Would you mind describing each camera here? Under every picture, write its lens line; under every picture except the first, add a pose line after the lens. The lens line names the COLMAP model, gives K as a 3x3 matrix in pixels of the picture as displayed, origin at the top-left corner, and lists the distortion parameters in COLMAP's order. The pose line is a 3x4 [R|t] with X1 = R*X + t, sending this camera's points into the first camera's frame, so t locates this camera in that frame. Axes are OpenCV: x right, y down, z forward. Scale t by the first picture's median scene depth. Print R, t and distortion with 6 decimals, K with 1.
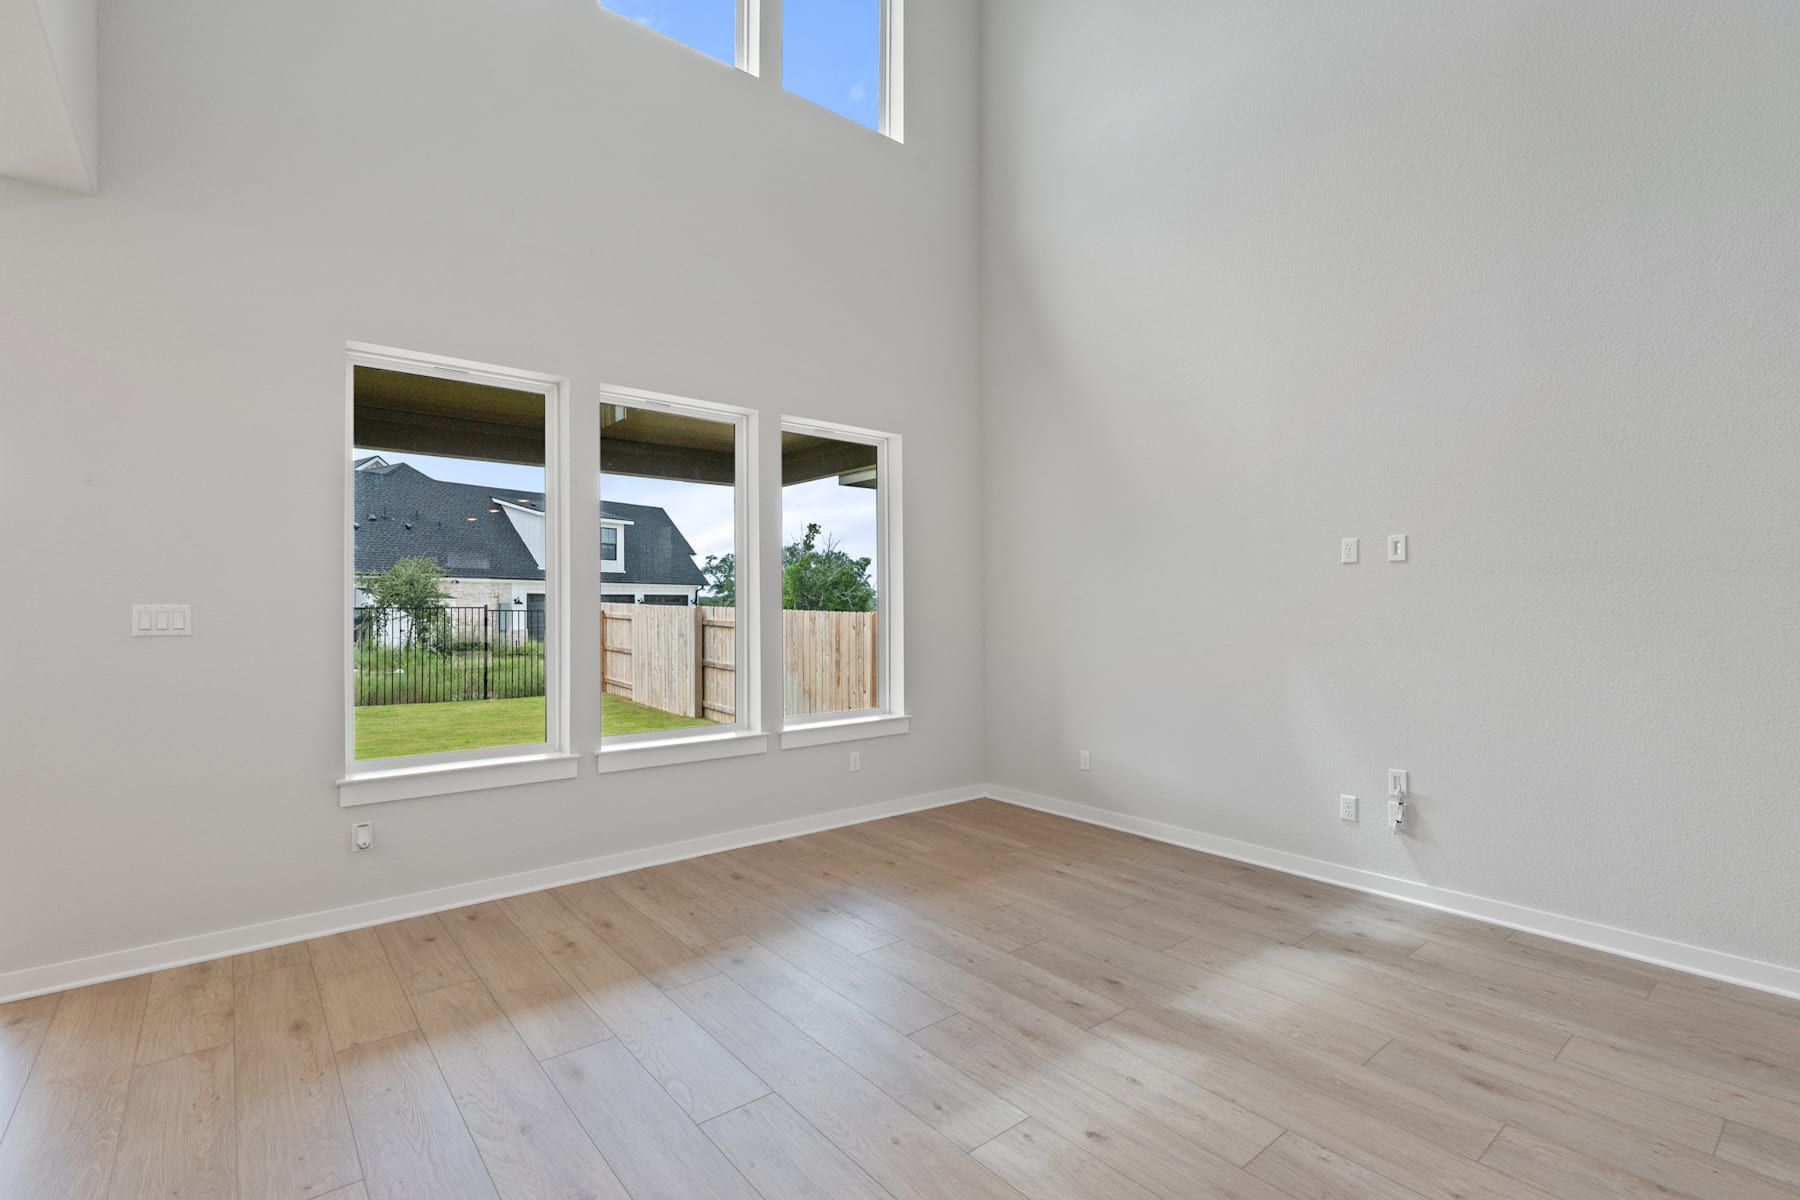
lens RADIAL K [[820.5, 0, 907.4], [0, 820.5, 595.7], [0, 0, 1]] dist [0.000528, -0.003880]
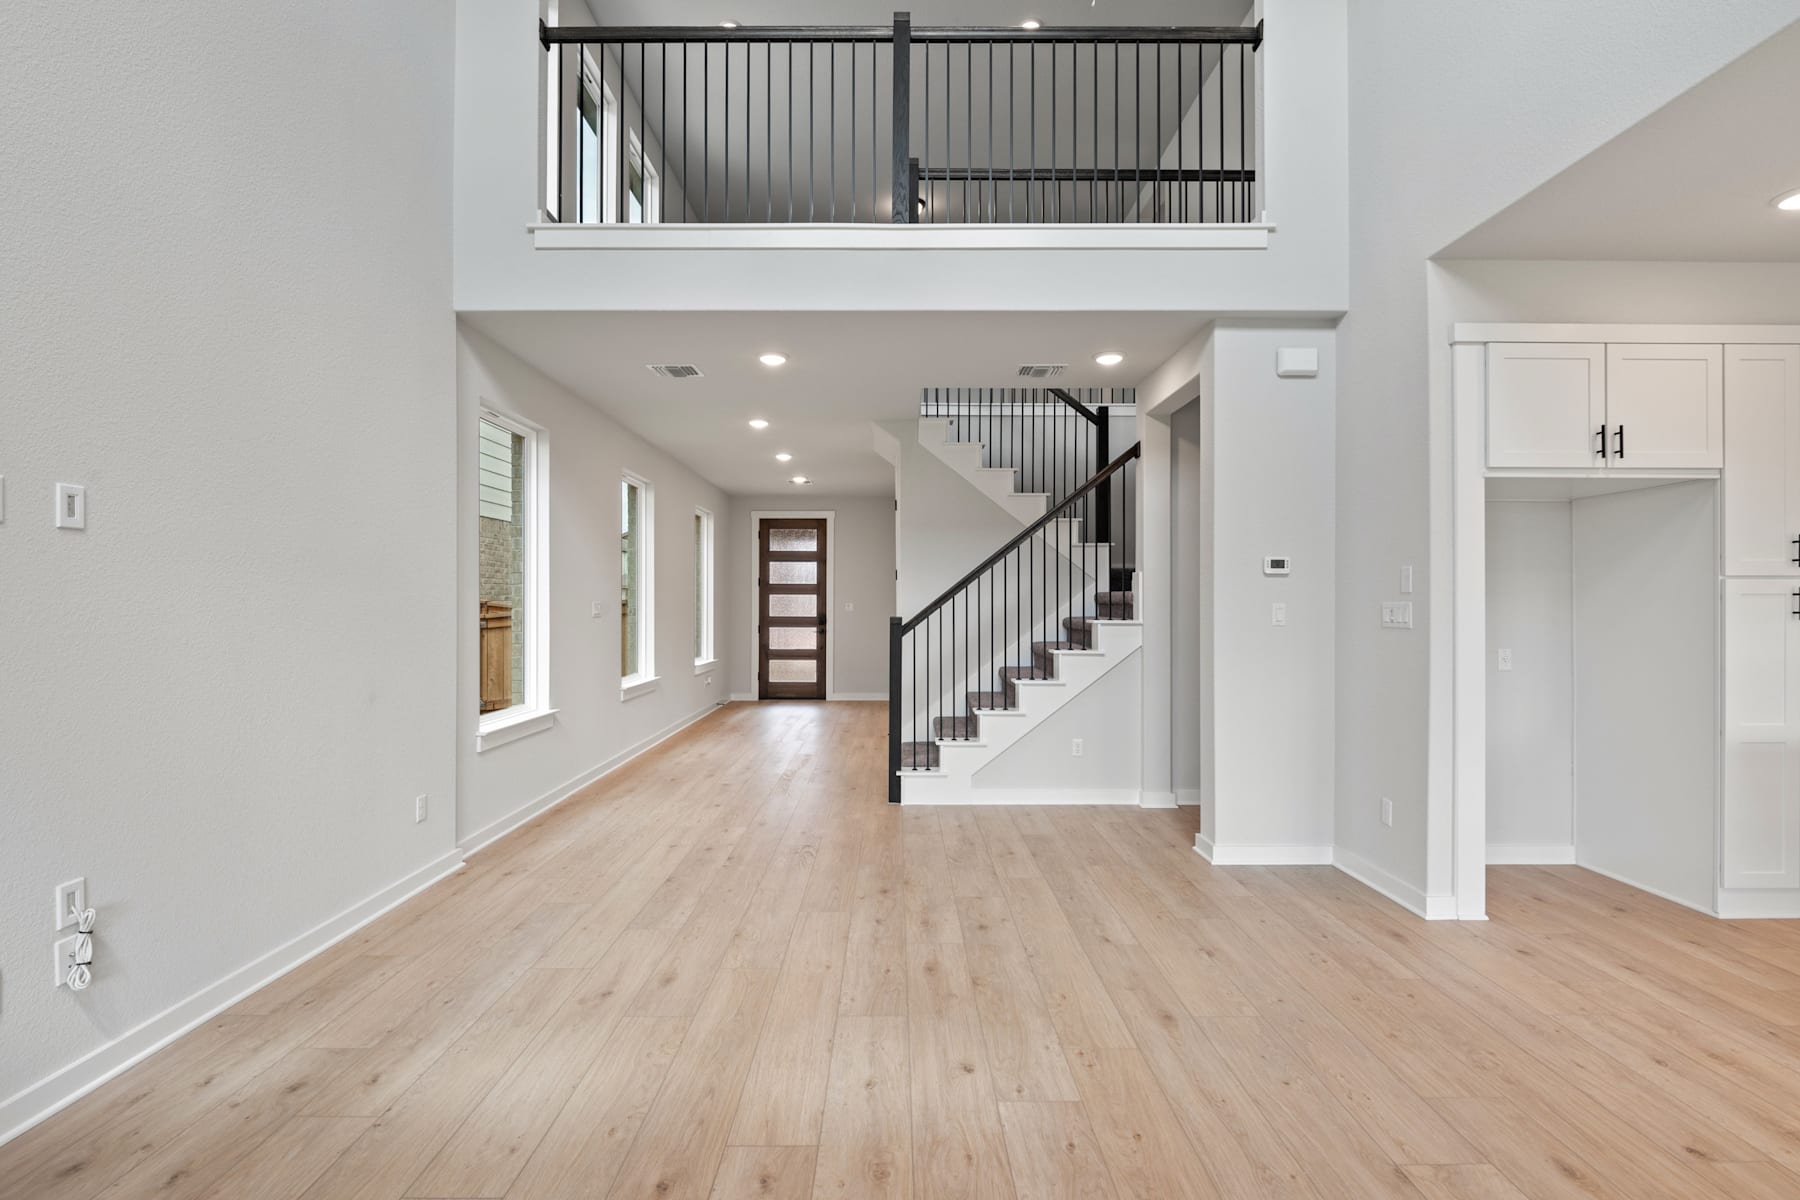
lens RADIAL K [[820.5, 0, 893.9], [0, 820.5, 606.0], [0, 0, 1]] dist [0.000528, -0.003880]
pose [[-0.766321, -0.001736, 0.642455, -0.221429], [-0.008249, 0.999941, -0.007136, 0.012677], [-0.642404, -0.010768, -0.766290, 1.014649]]
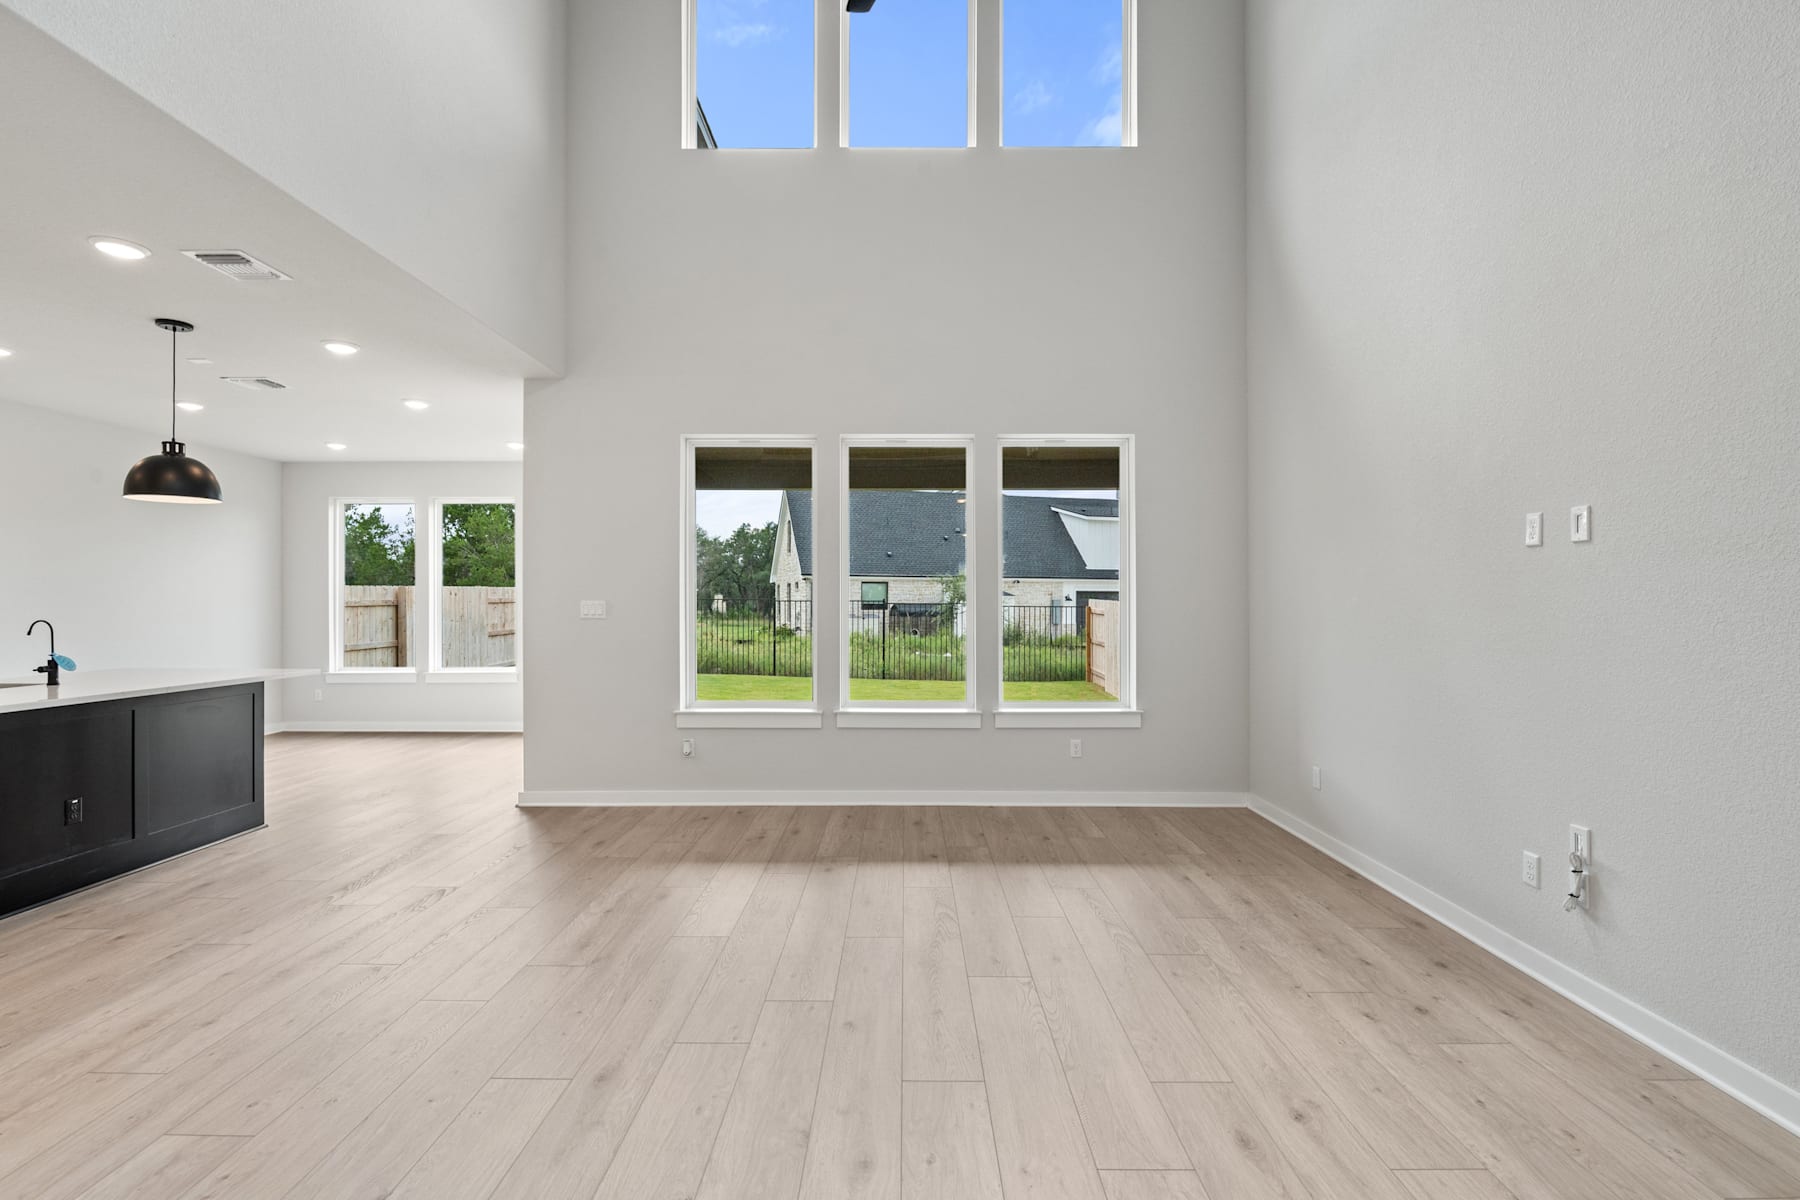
lens RADIAL K [[820.5, 0, 906.0], [0, 820.5, 587.3], [0, 0, 1]] dist [0.000528, -0.003880]
pose [[0.768390, -0.010729, -0.639892, 0.574361], [0.006722, 0.999940, -0.008694, 0.001255], [0.639947, 0.002379, 0.768416, 0.048251]]
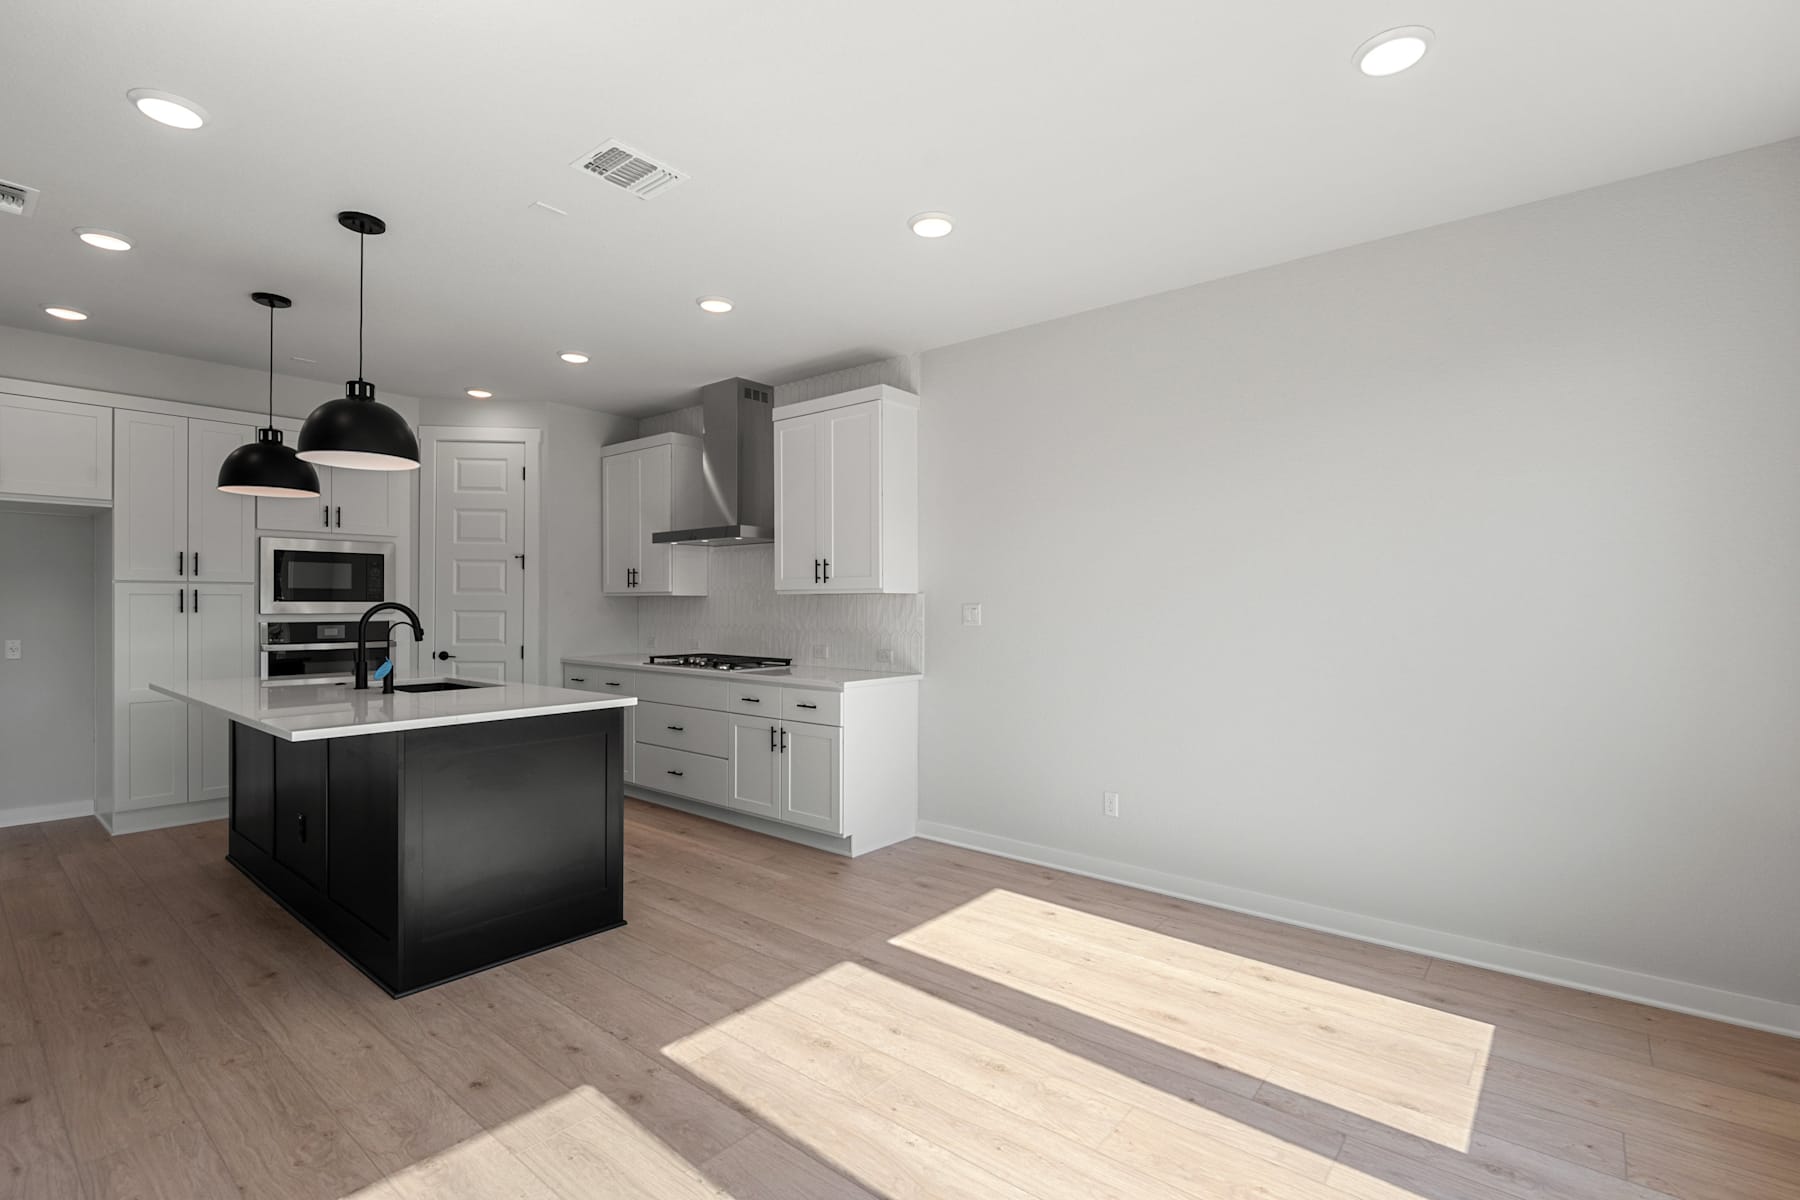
lens RADIAL K [[820.5, 0, 916.9], [0, 820.5, 599.6], [0, 0, 1]] dist [0.000528, -0.003880]
pose [[-0.983620, -0.002455, -0.180236, -1.255092], [0.001084, 0.999809, -0.019530, 0.018878], [0.180249, -0.019405, -0.983430, 1.142290]]
